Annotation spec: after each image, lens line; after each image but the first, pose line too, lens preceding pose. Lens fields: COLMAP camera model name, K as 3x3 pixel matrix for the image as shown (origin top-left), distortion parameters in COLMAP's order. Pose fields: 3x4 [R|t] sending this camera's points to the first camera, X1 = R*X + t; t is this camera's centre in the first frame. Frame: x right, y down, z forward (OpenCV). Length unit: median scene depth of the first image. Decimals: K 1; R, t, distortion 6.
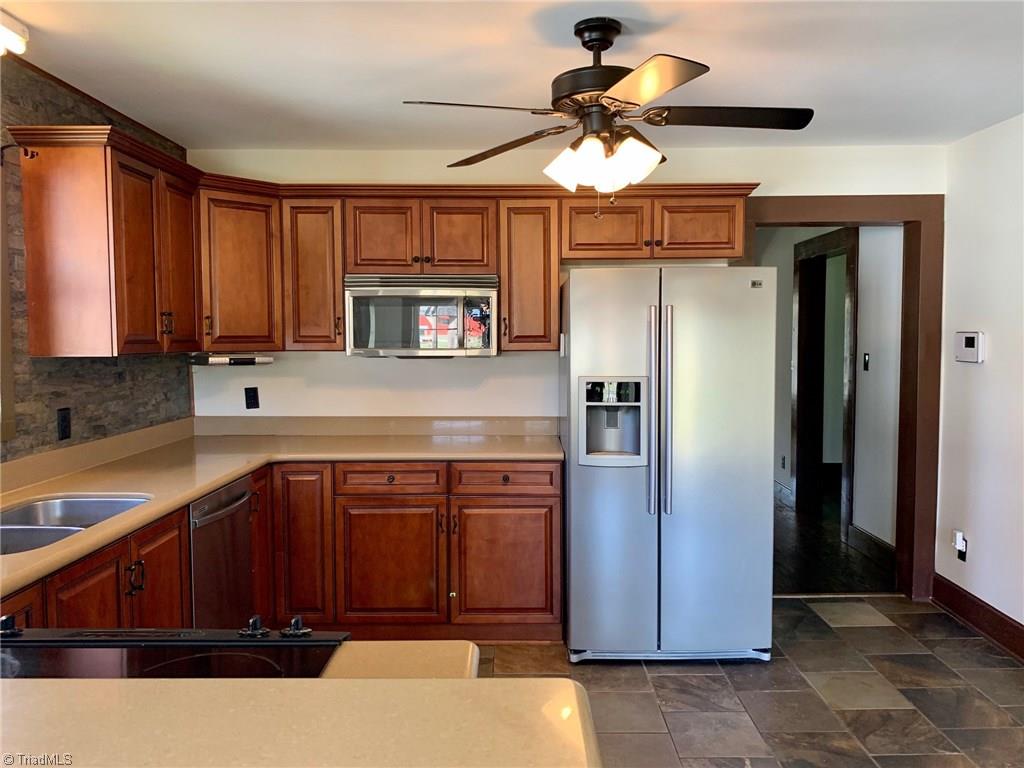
lens RADIAL K [[781.4, 0, 505.4], [0, 781.4, 378.4], [0, 0, 1]] dist [0.062068, -0.110492]
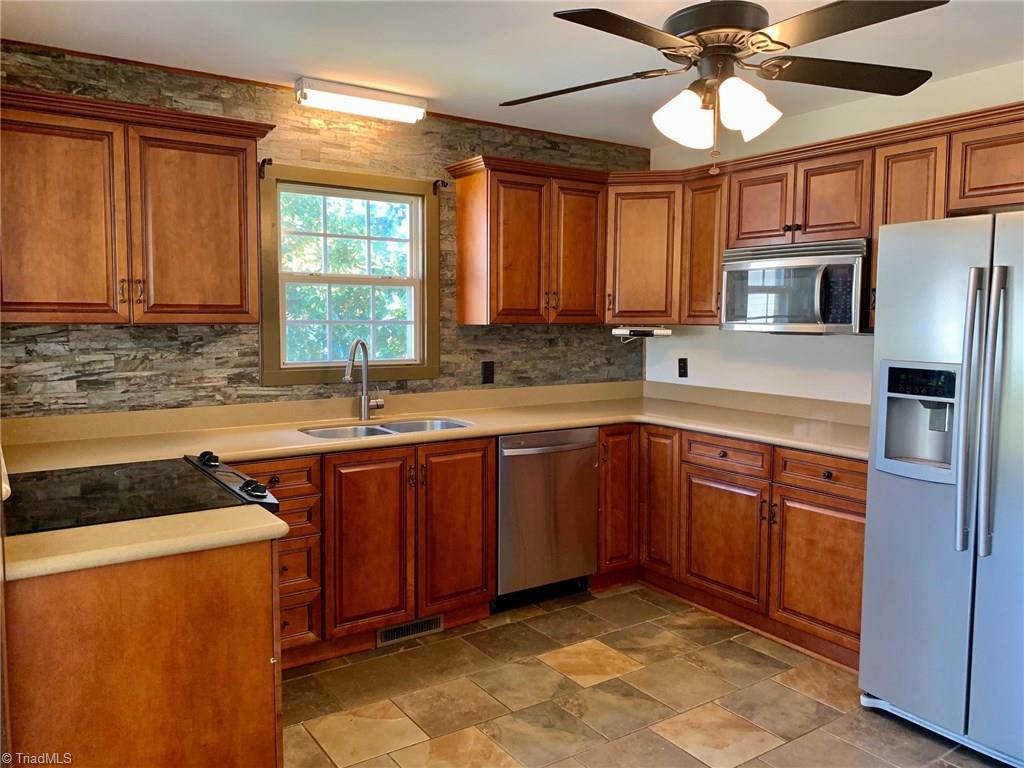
lens RADIAL K [[781.4, 0, 505.4], [0, 781.4, 378.4], [0, 0, 1]] dist [0.062068, -0.110492]
pose [[0.551898, 0.072372, -0.830765, 0.520027], [-0.052486, 0.997266, 0.052009, -0.004995], [0.832258, 0.014900, 0.554188, 0.213872]]
